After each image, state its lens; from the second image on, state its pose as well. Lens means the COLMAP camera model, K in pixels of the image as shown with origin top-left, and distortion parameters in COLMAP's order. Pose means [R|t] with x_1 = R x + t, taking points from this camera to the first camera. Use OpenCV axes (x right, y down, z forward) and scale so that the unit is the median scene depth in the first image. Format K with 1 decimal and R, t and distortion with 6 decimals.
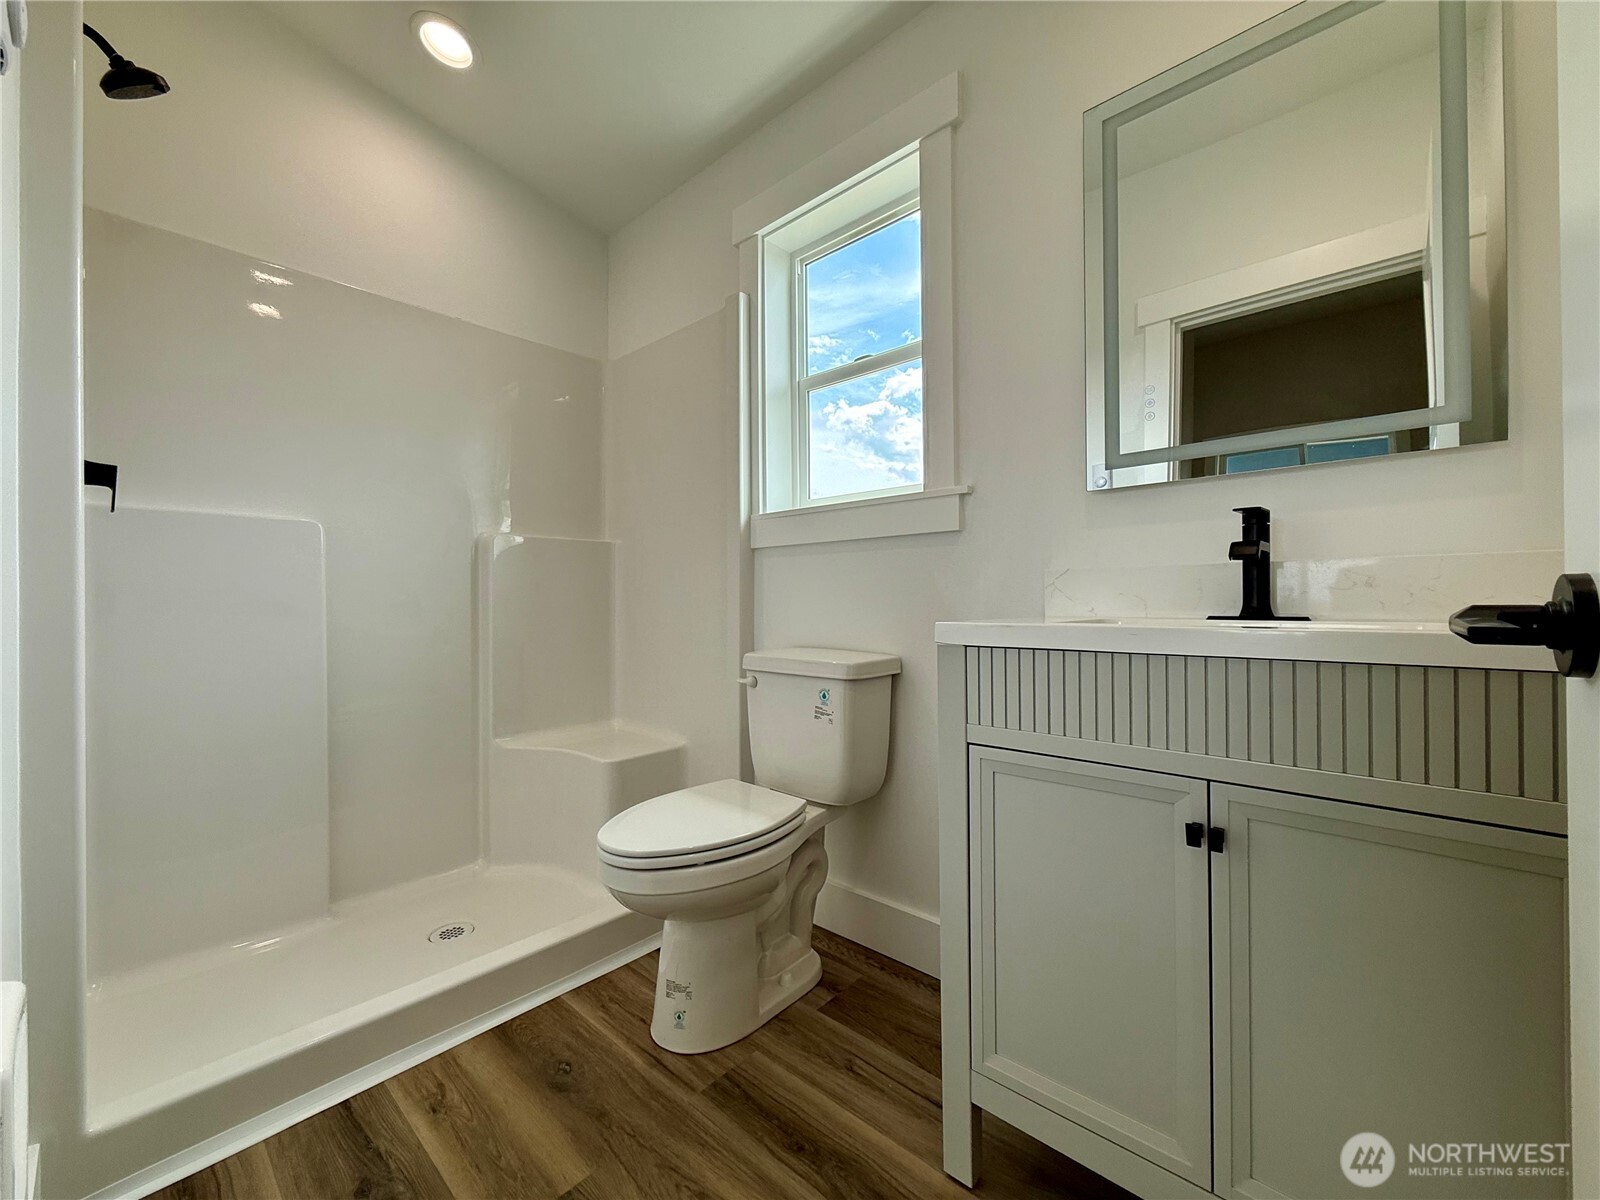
lens RADIAL K [[647.0, 0, 810.6], [0, 647.0, 590.5], [0, 0, 1]] dist [-0.000399, 0.000080]
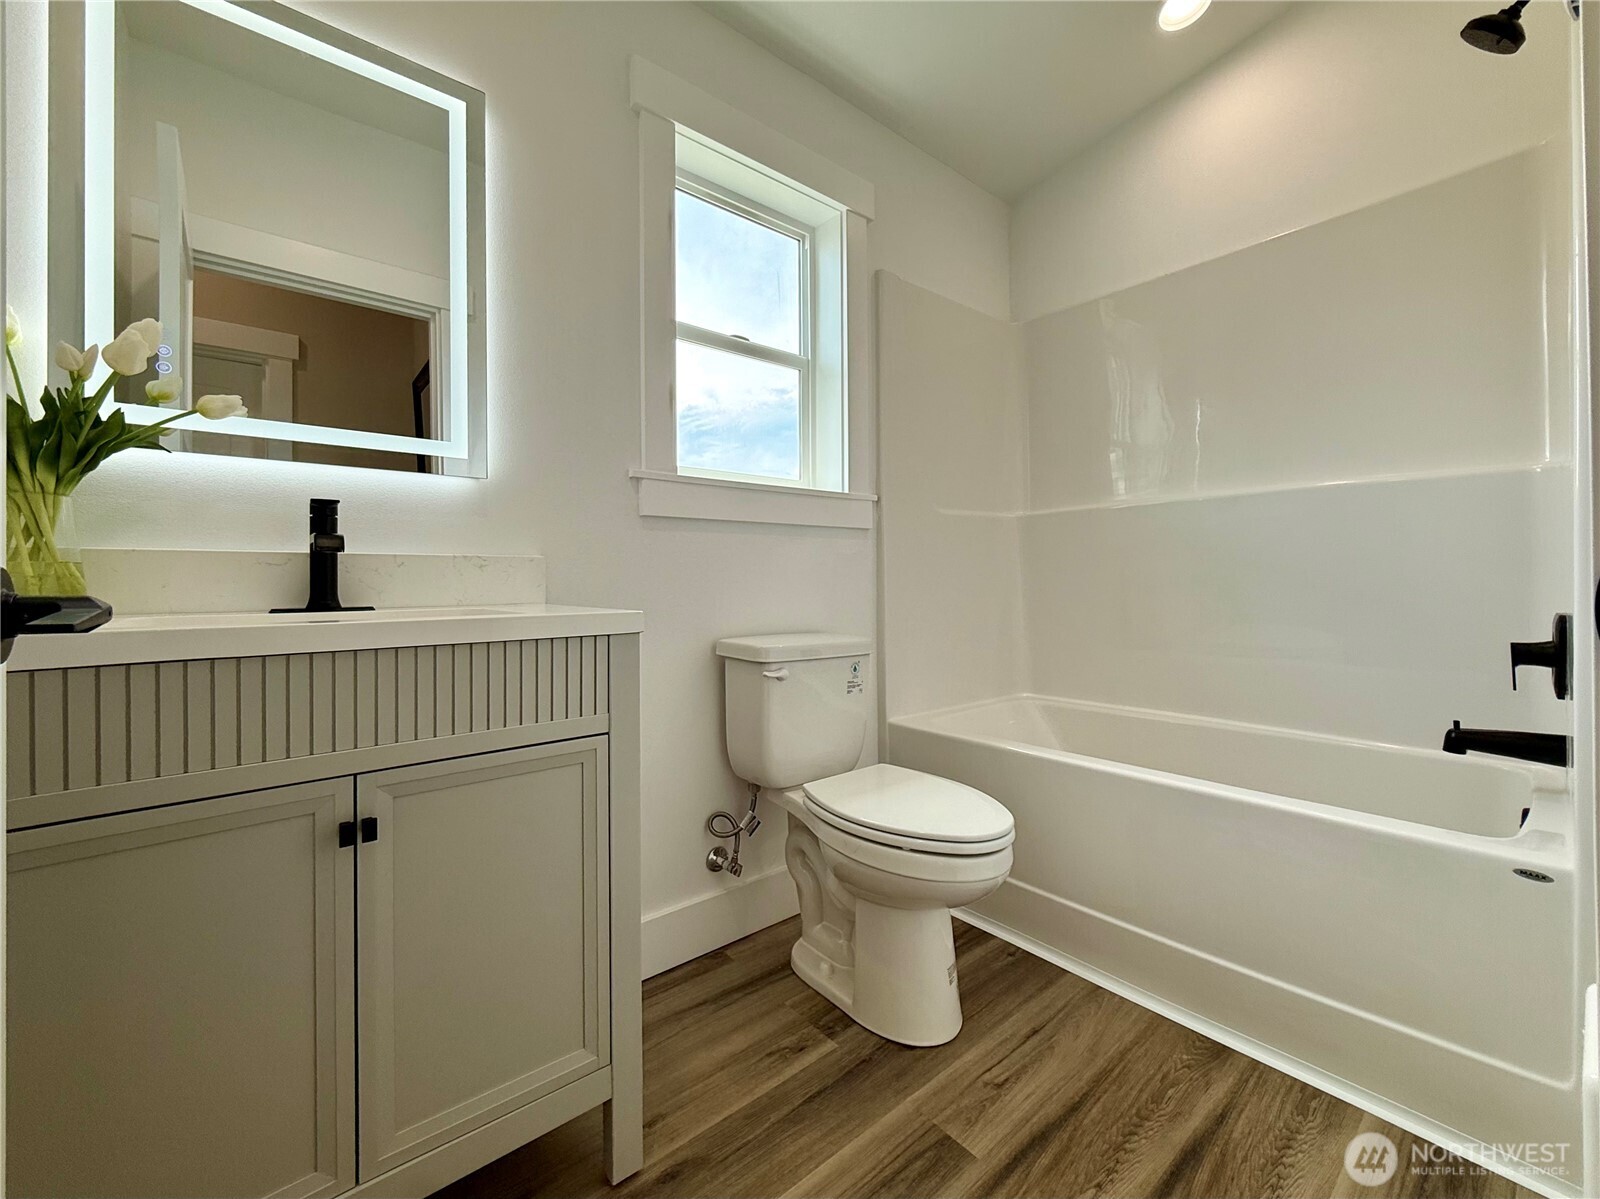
lens RADIAL K [[647.0, 0, 810.6], [0, 647.0, 590.0], [0, 0, 1]] dist [-0.000399, 0.000080]
pose [[0.148509, -0.012515, 0.988832, -0.159889], [0.001946, 0.999922, 0.012363, 0.002018], [-0.988909, 0.000088, 0.148522, 0.135233]]
